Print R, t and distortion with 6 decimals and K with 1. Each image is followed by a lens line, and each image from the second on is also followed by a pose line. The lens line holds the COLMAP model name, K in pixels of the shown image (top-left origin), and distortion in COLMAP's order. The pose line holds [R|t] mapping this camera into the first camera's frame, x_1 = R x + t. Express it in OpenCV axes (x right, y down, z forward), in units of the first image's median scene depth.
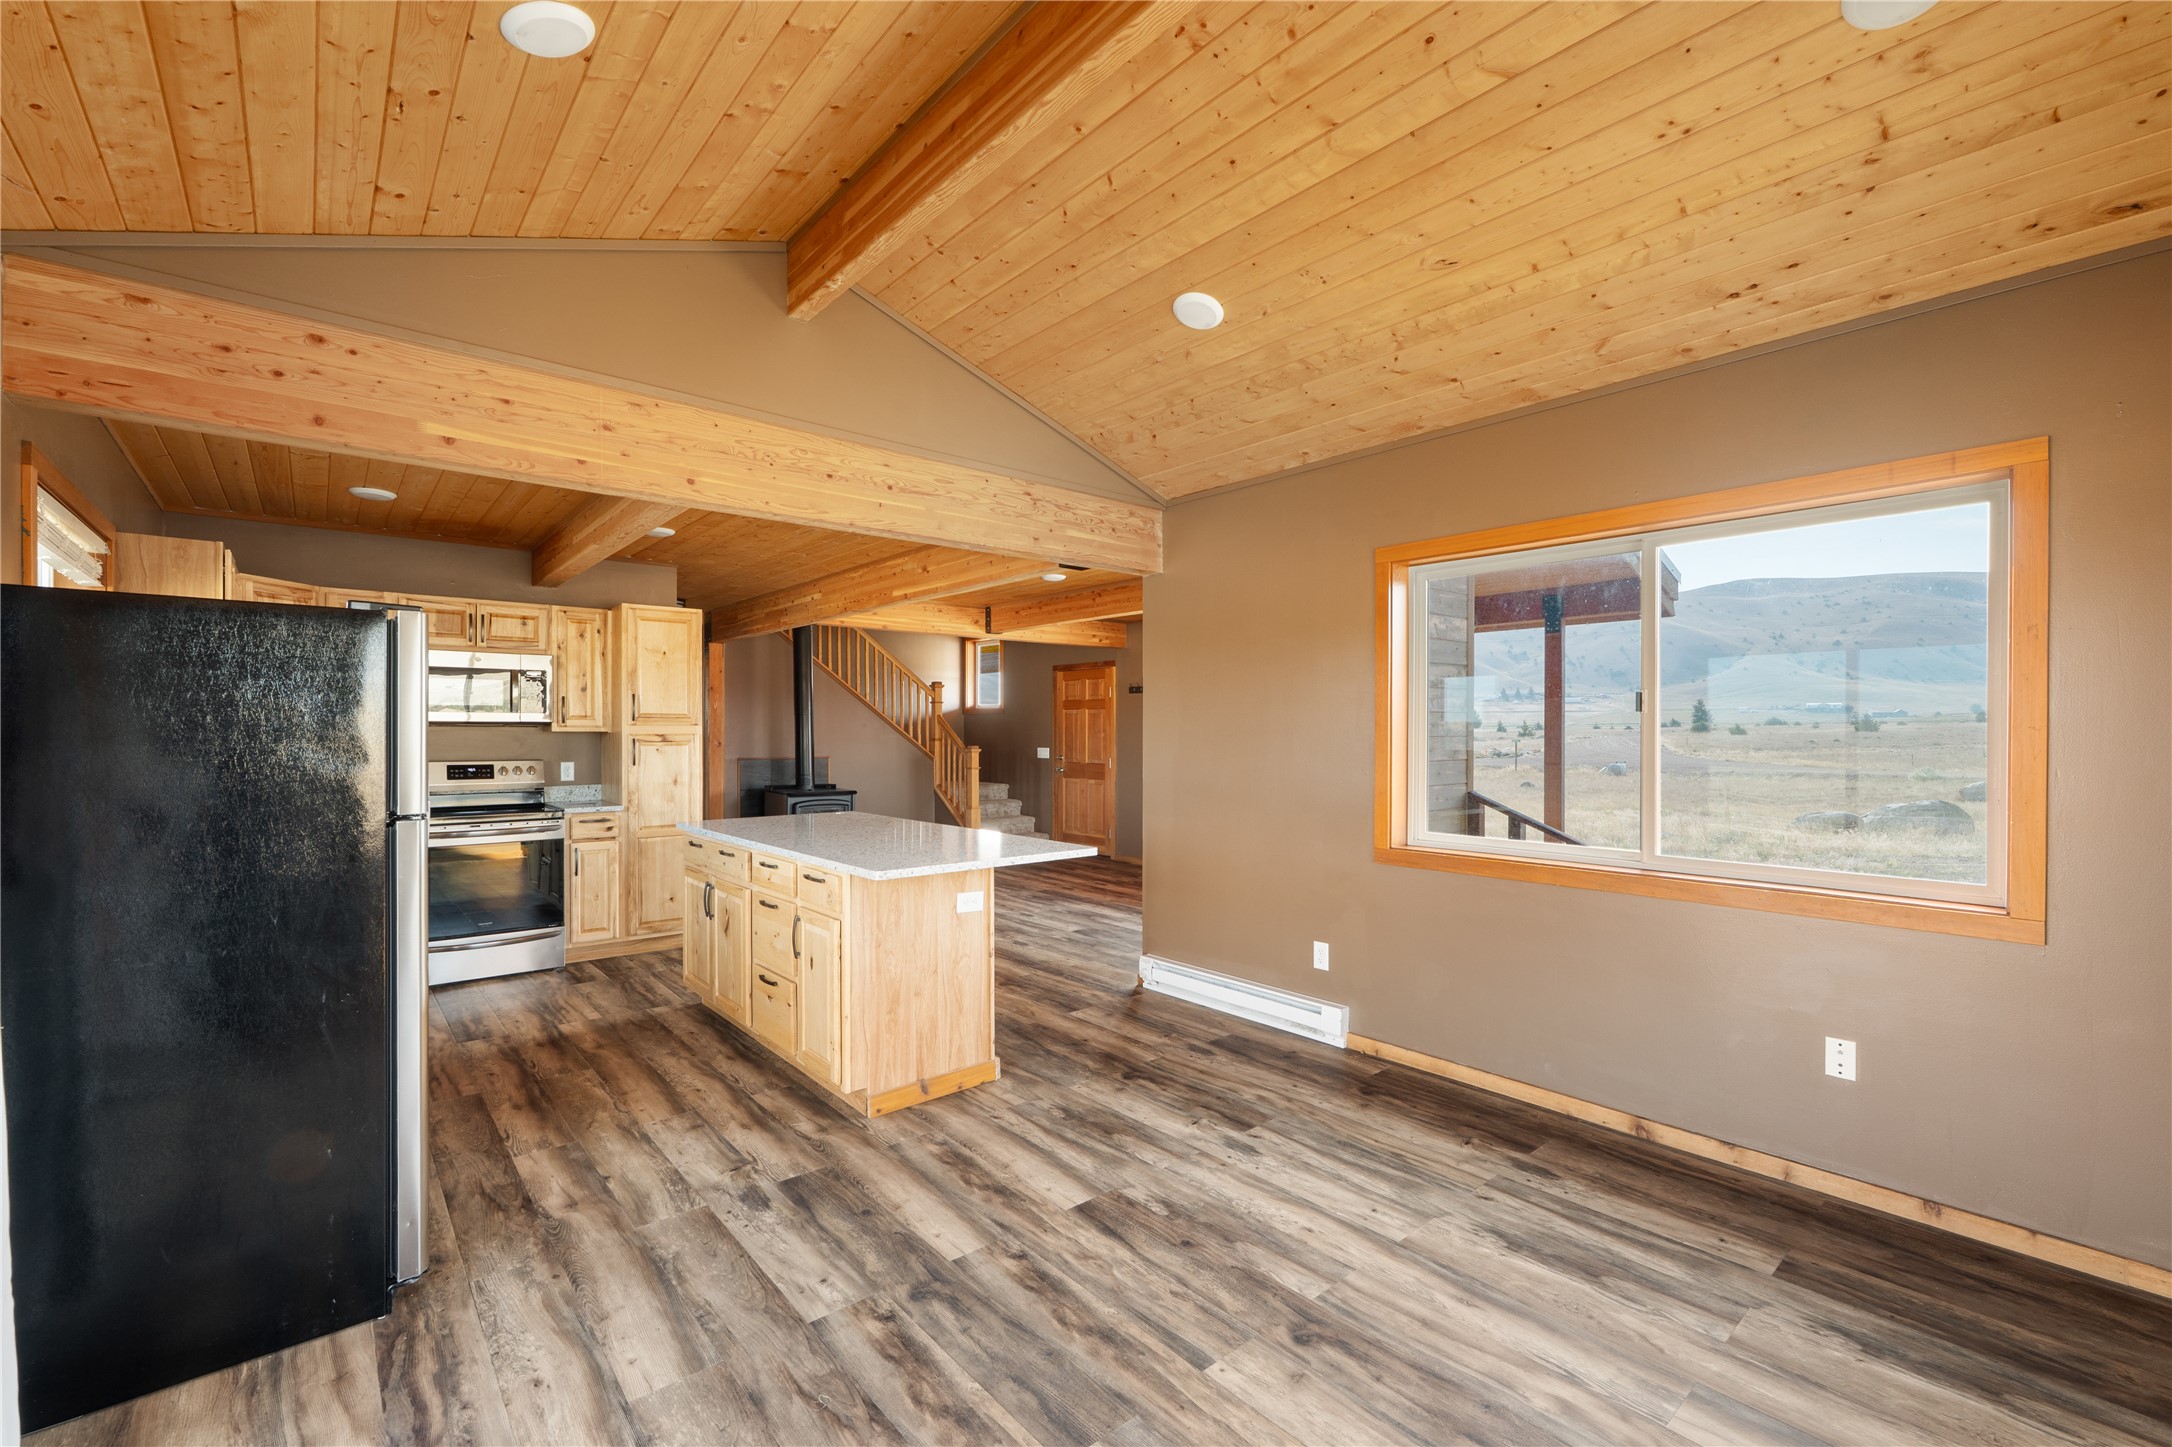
lens RADIAL K [[874.5, 0, 1097.8], [0, 874.5, 733.2], [0, 0, 1]] dist [-0.000972, -0.000066]
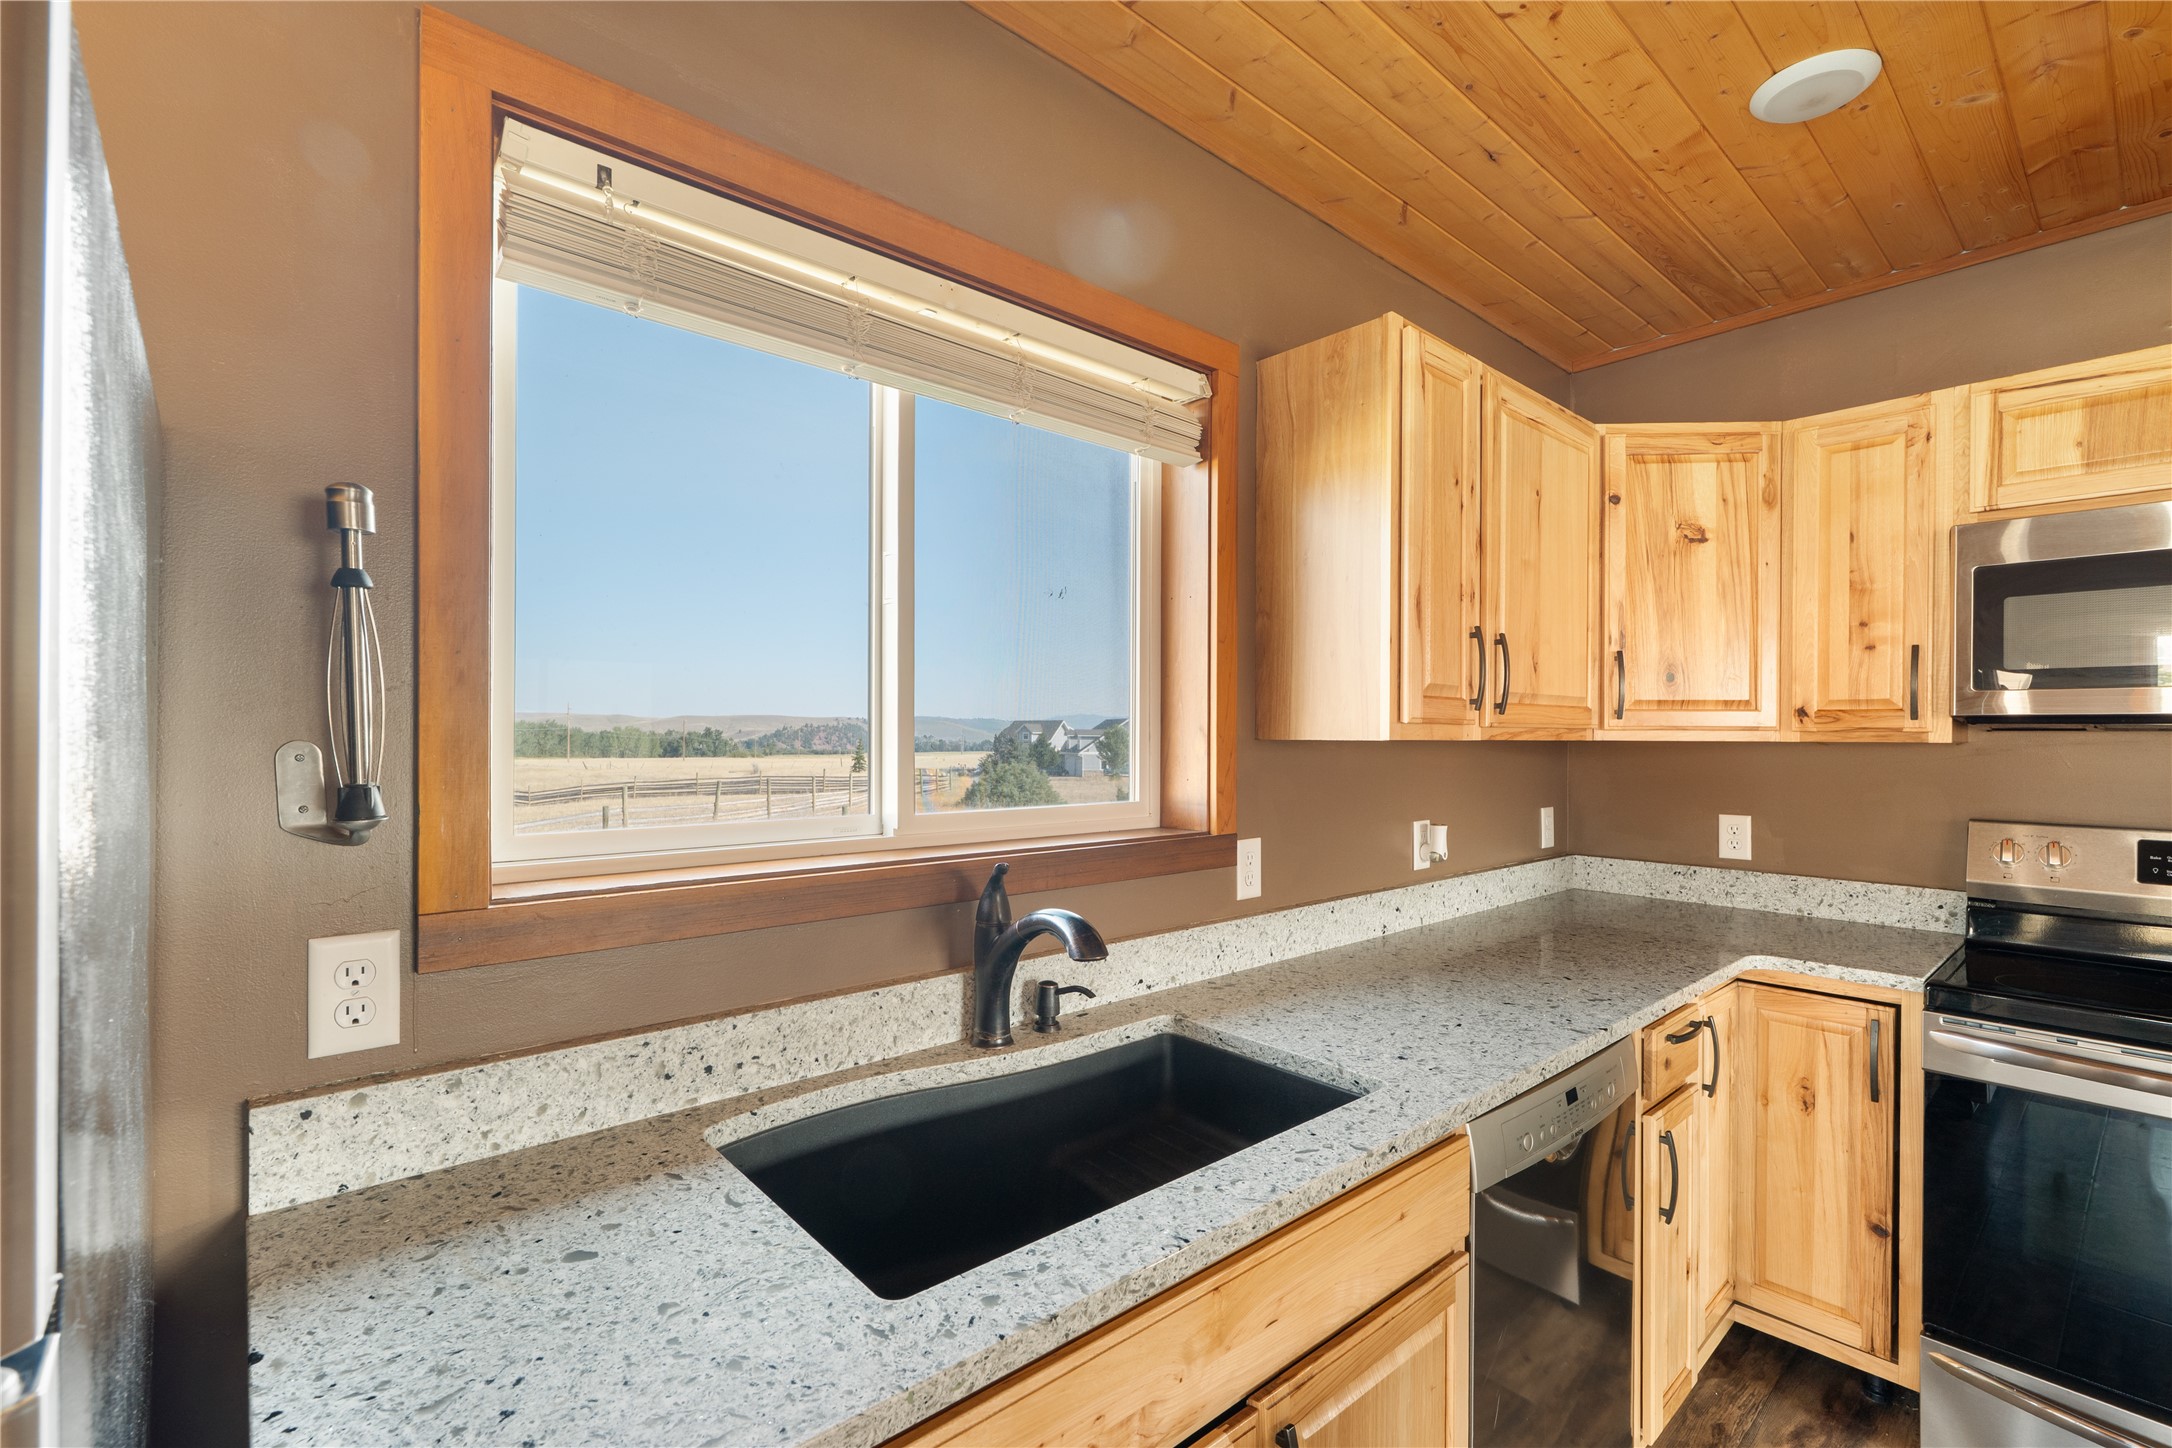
lens RADIAL K [[947.2, 0, 1080.6], [0, 947.2, 736.8], [0, 0, 1]] dist [-0.001620, 0.000454]
pose [[-0.018598, 0.000369, -0.999827, -0.383870], [-0.008500, 0.999964, 0.000527, -0.002231], [0.999791, 0.008509, -0.018594, 0.628471]]
